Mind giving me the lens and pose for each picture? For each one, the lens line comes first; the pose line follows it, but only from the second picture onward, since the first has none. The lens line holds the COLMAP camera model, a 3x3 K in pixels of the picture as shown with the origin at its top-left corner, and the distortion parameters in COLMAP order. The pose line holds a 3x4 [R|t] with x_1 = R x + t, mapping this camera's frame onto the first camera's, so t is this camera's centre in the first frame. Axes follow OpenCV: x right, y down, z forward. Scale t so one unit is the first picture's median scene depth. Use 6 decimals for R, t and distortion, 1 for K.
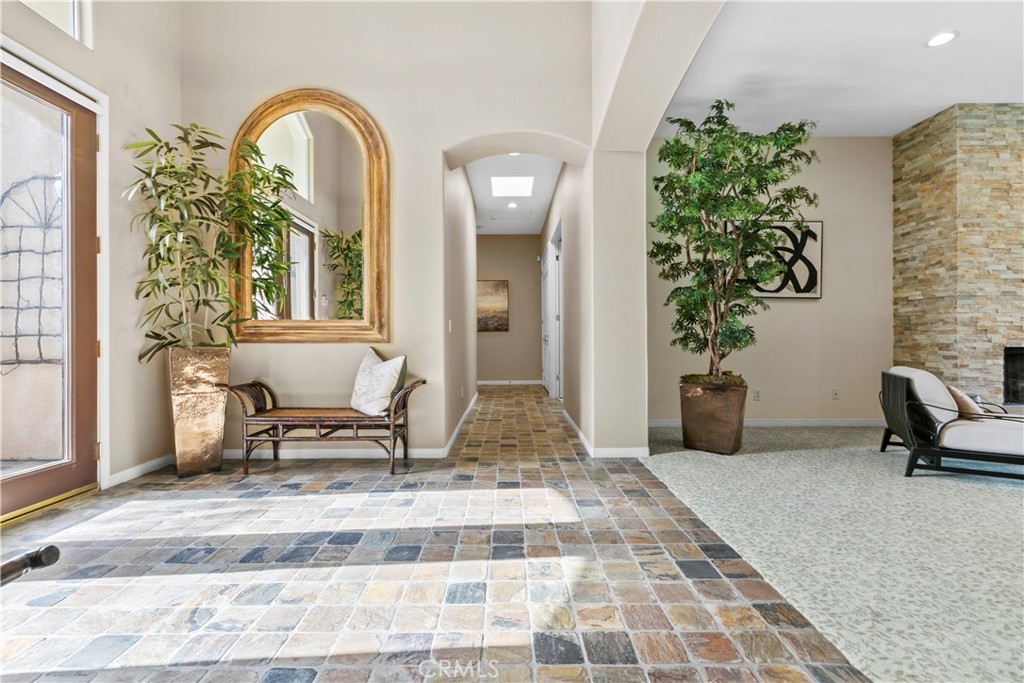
lens RADIAL K [[463.2, 0, 511.3], [0, 463.2, 342.3], [0, 0, 1]] dist [0.001547, 0.000571]
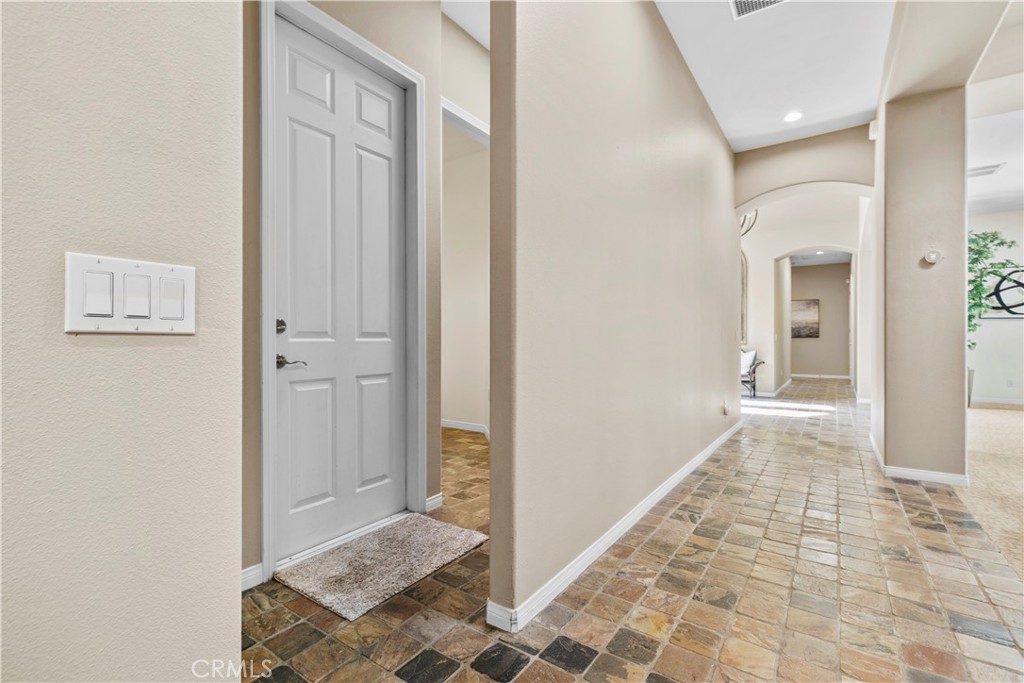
lens RADIAL K [[463.2, 0, 504.3], [0, 463.2, 337.2], [0, 0, 1]] dist [0.001547, 0.000571]
pose [[0.808907, 0.002608, -0.587931, 0.047098], [-0.011735, 0.999863, -0.011711, 0.000390], [0.587819, 0.016372, 0.808827, -0.616281]]
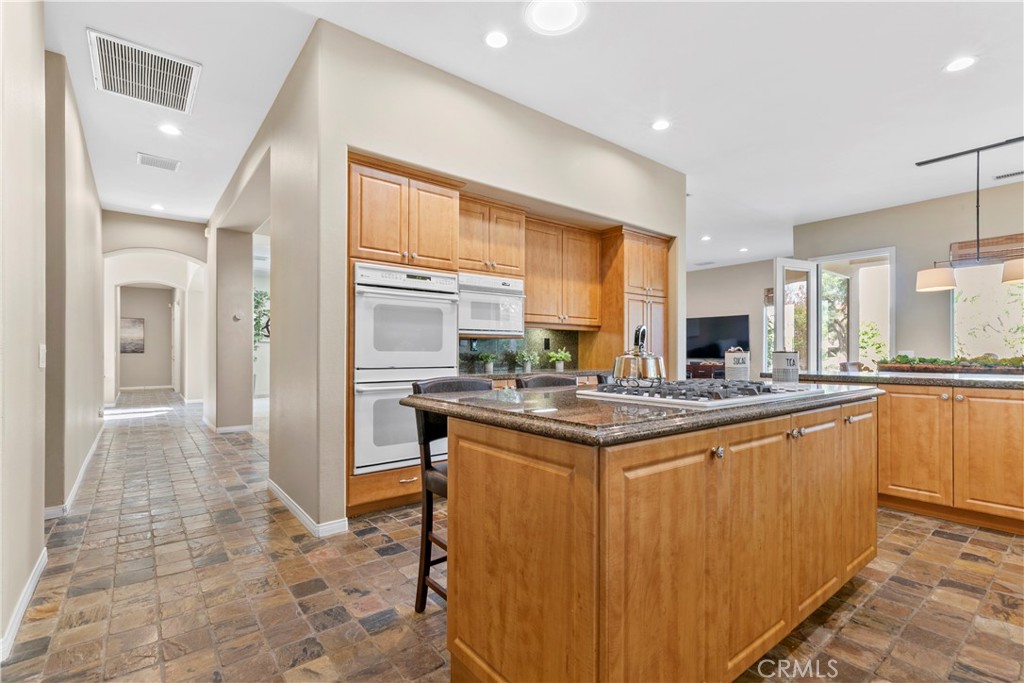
lens RADIAL K [[463.2, 0, 518.0], [0, 463.2, 350.4], [0, 0, 1]] dist [0.001547, 0.000571]
pose [[0.779811, 0.002515, 0.626010, -0.003460], [0.007109, 0.999892, -0.012872, -0.005111], [-0.625975, 0.014488, 0.779709, -0.928333]]
